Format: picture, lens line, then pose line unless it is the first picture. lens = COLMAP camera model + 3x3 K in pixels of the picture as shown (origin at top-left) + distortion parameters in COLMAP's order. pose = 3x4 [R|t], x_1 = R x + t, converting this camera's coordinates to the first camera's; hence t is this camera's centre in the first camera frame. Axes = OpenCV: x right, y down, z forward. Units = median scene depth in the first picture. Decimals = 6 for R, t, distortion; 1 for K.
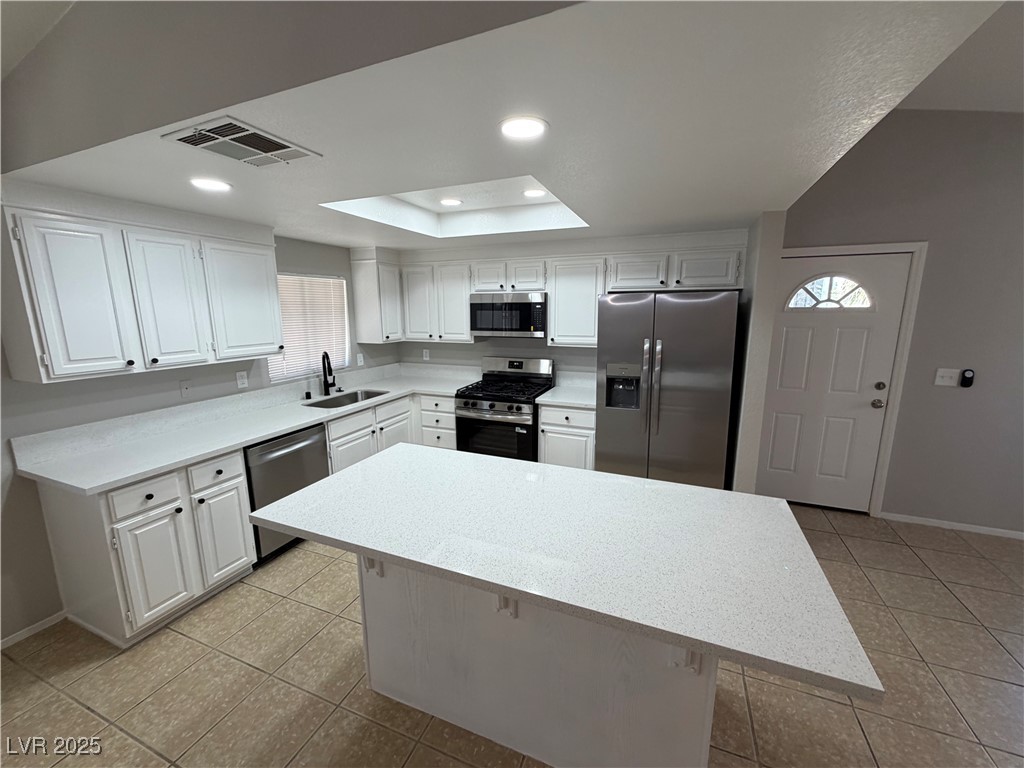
lens RADIAL K [[411.0, 0, 512.0], [0, 411.0, 384.0], [0, 0, 1]] dist [-0.000409, 0.000049]
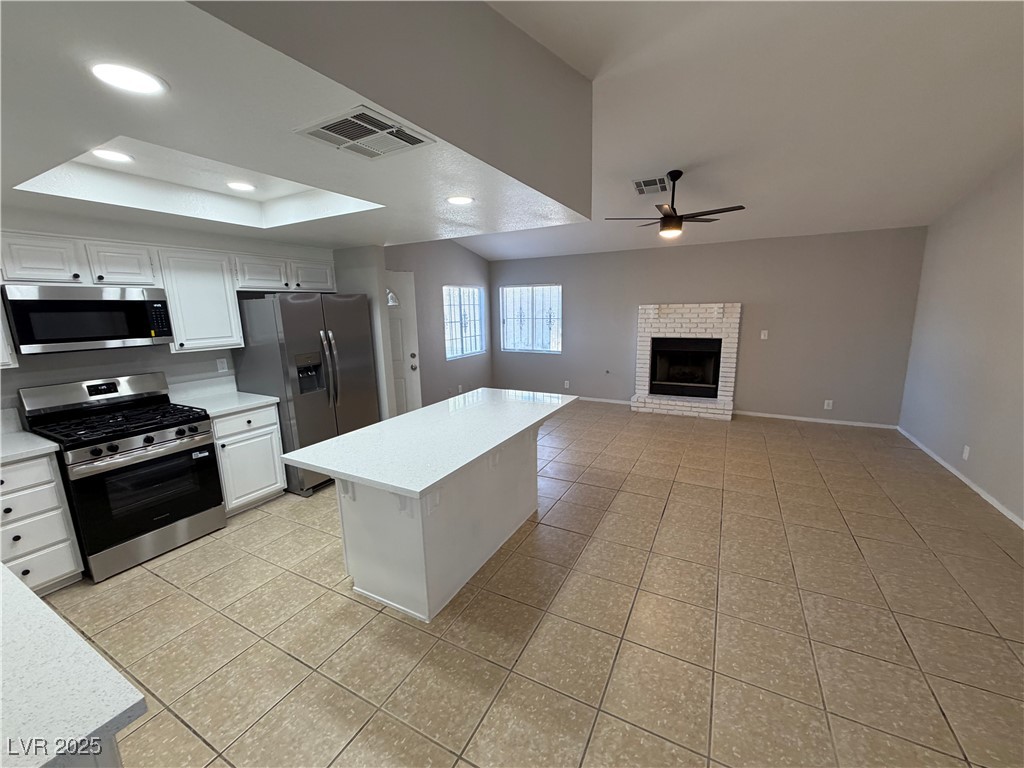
lens RADIAL K [[411.0, 0, 512.0], [0, 411.0, 384.0], [0, 0, 1]] dist [-0.000409, 0.000049]
pose [[0.097279, -0.182978, 0.978292, -0.734193], [0.198403, 0.966790, 0.161098, -0.034789], [-0.975281, 0.178425, 0.130352, 0.267148]]
